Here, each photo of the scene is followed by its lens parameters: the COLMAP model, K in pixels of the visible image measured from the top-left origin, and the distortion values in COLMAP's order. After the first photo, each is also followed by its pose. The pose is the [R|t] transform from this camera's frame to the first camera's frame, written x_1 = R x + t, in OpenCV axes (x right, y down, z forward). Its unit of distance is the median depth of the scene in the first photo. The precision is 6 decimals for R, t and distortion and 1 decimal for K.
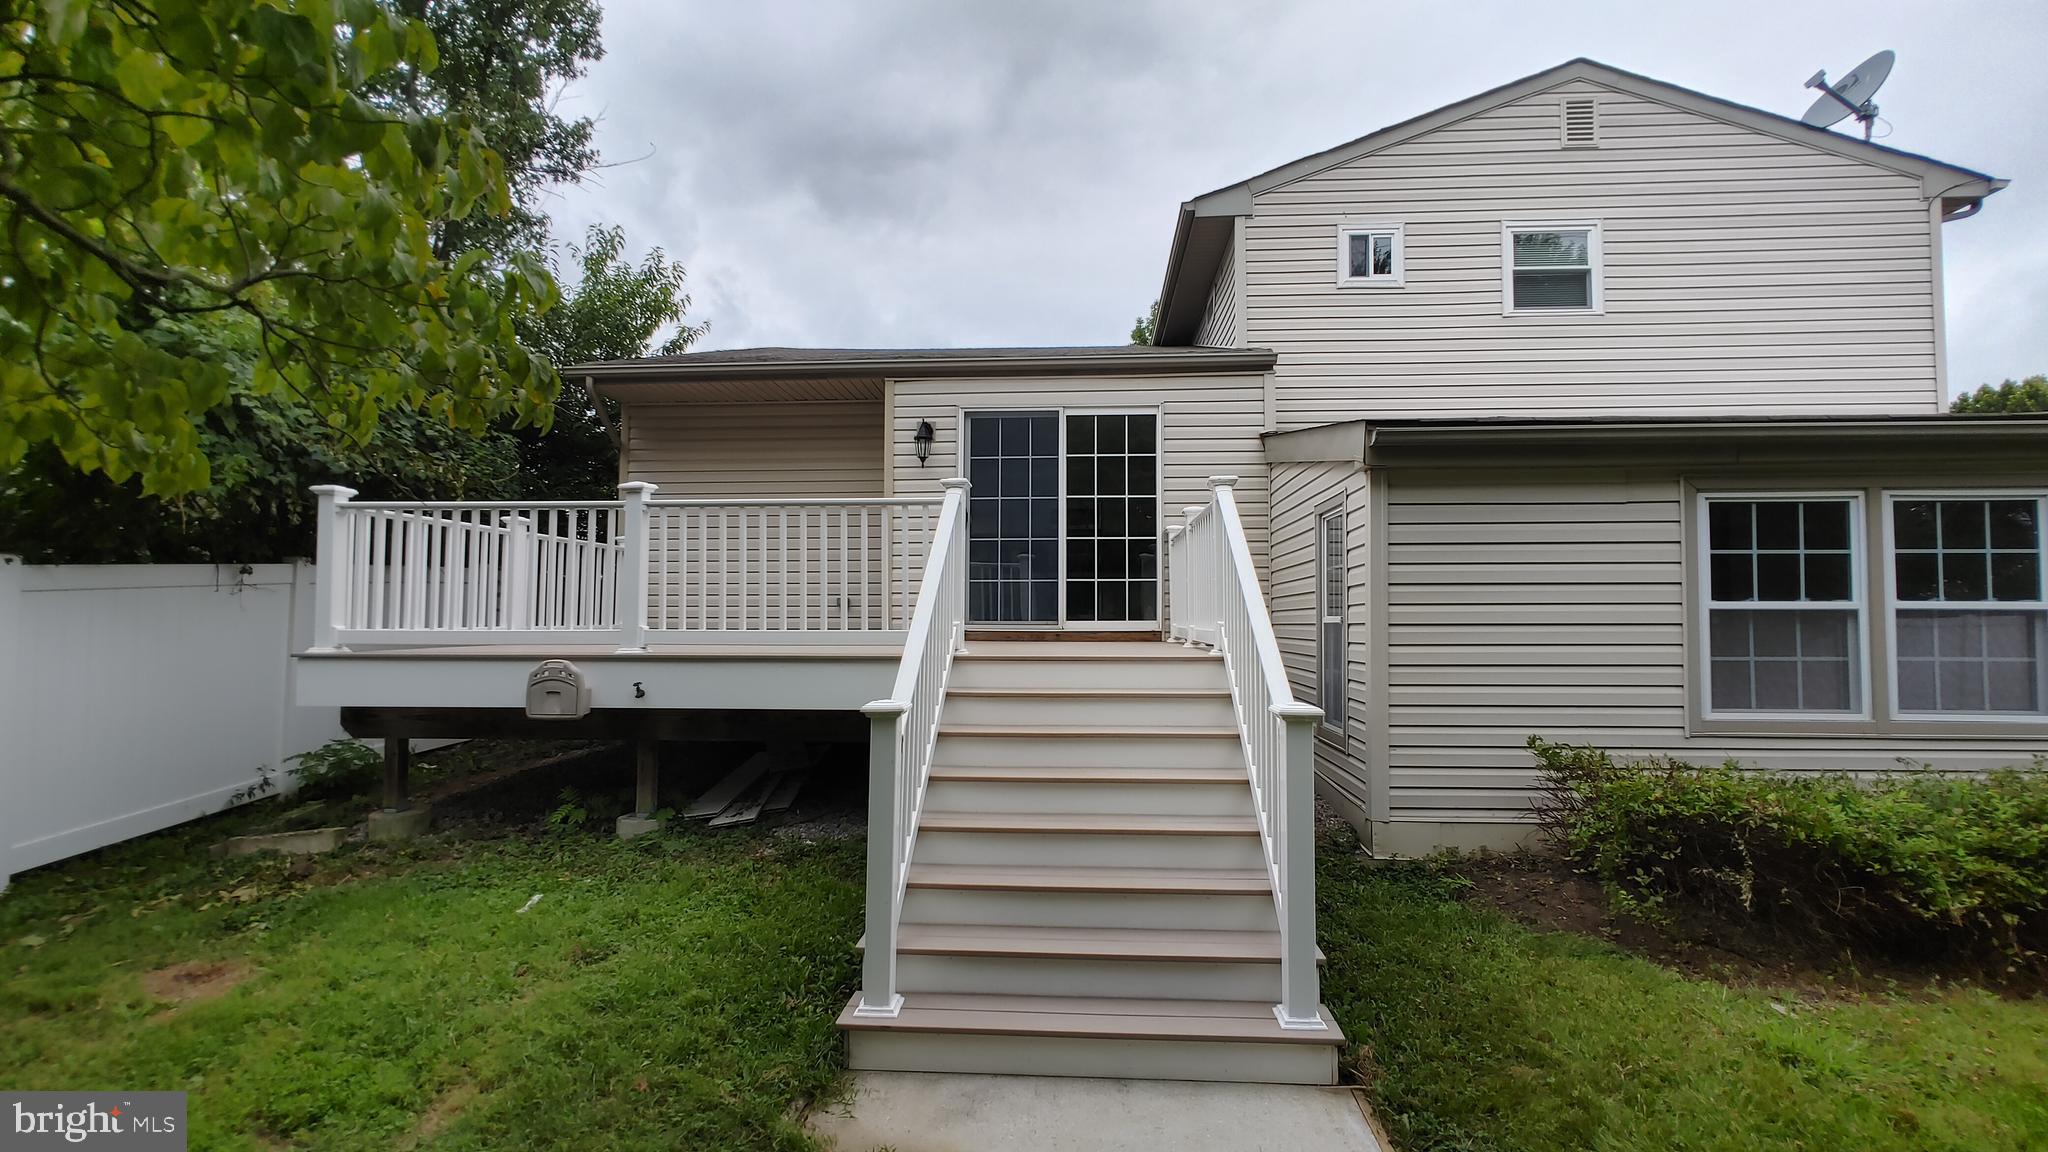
lens RADIAL K [[894.6, 0, 1037.4], [0, 894.6, 584.2], [0, 0, 1]] dist [0.000763, -0.000150]
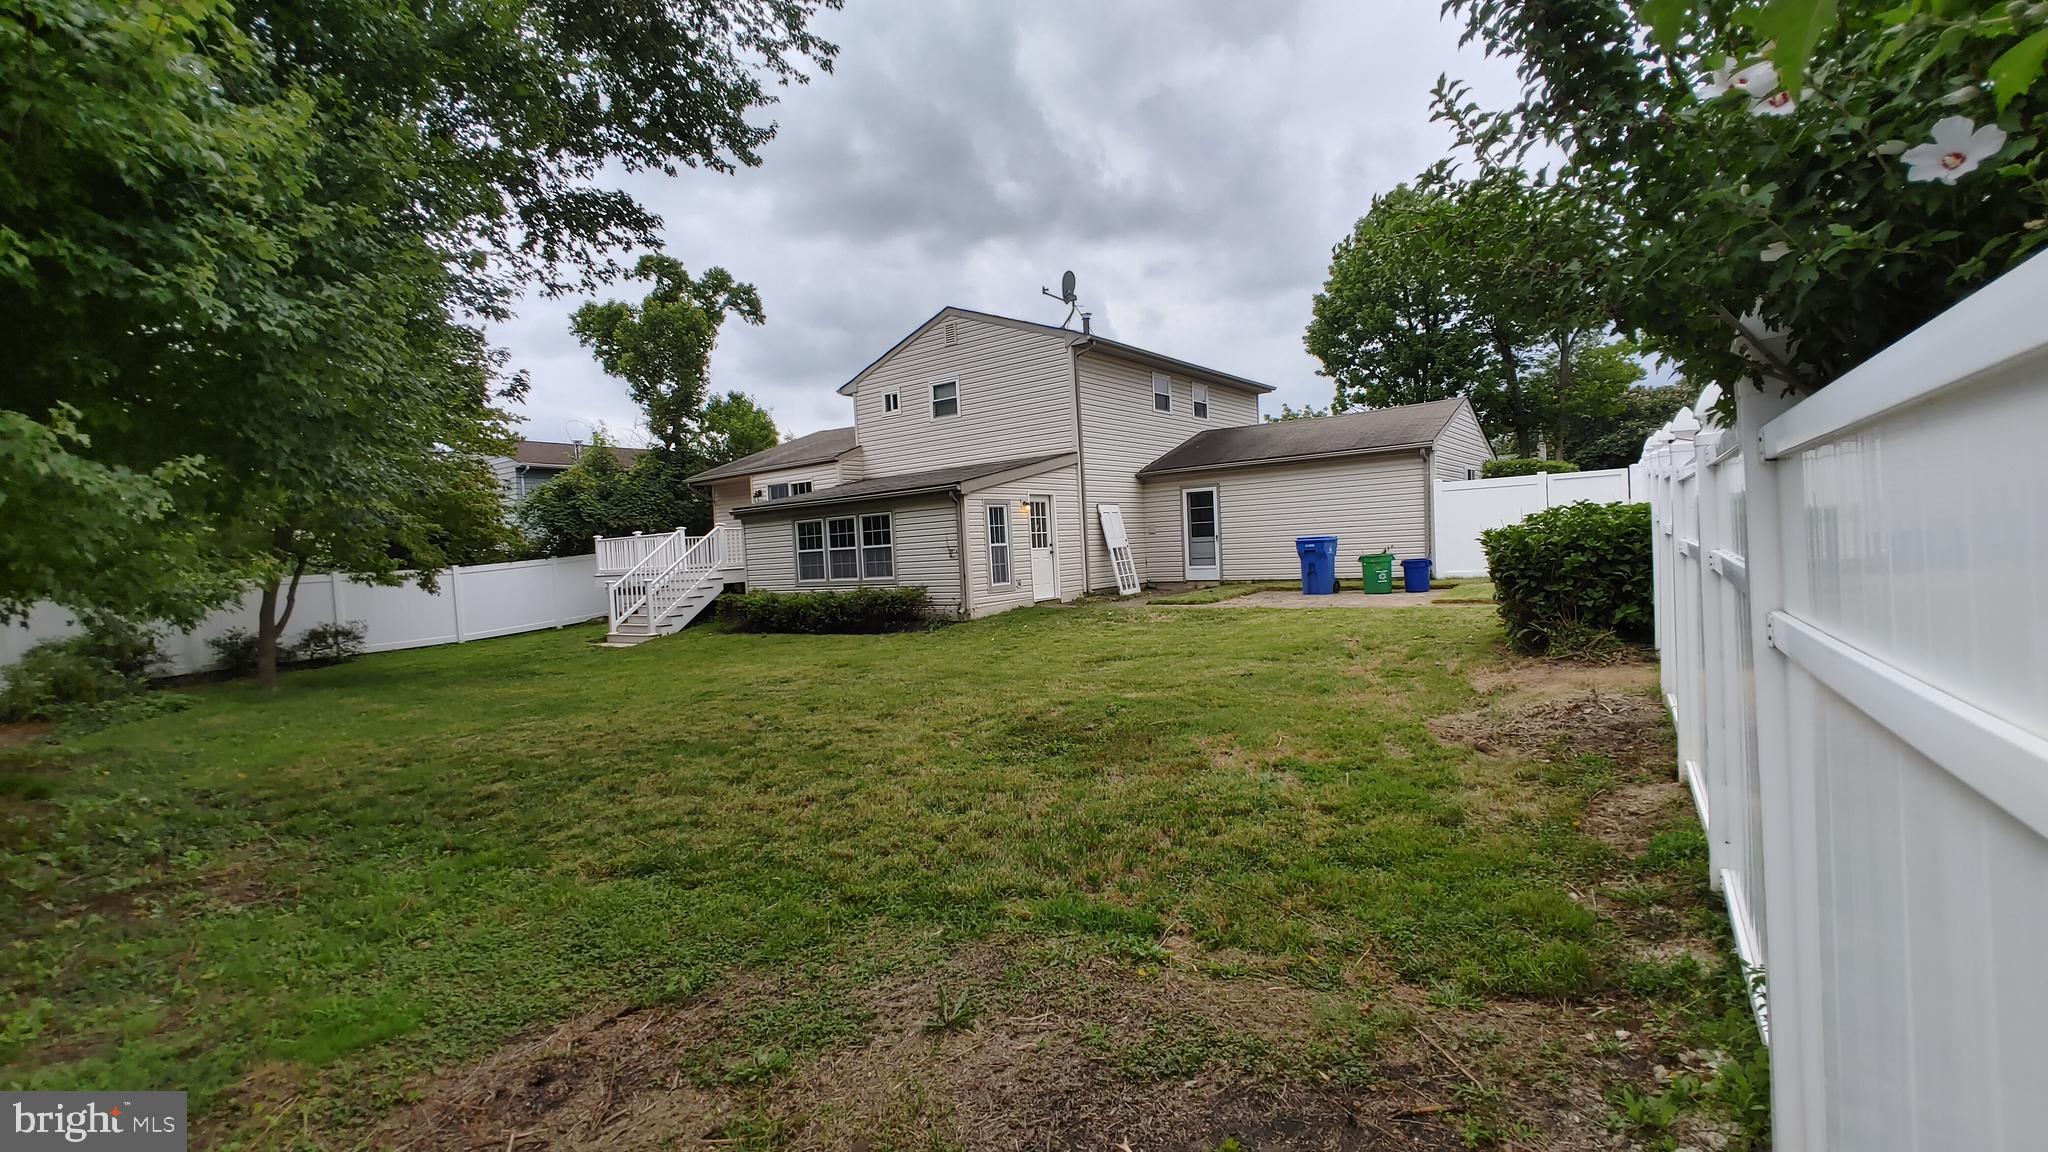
lens RADIAL K [[926.8, 0, 991.8], [0, 926.8, 581.8], [0, 0, 1]] dist [-0.019297, 0.003018]
pose [[0.814069, -0.024394, -0.580255, 2.249054], [0.078113, 0.994638, 0.067774, -0.029973], [0.575491, -0.100498, 0.811610, -1.042261]]
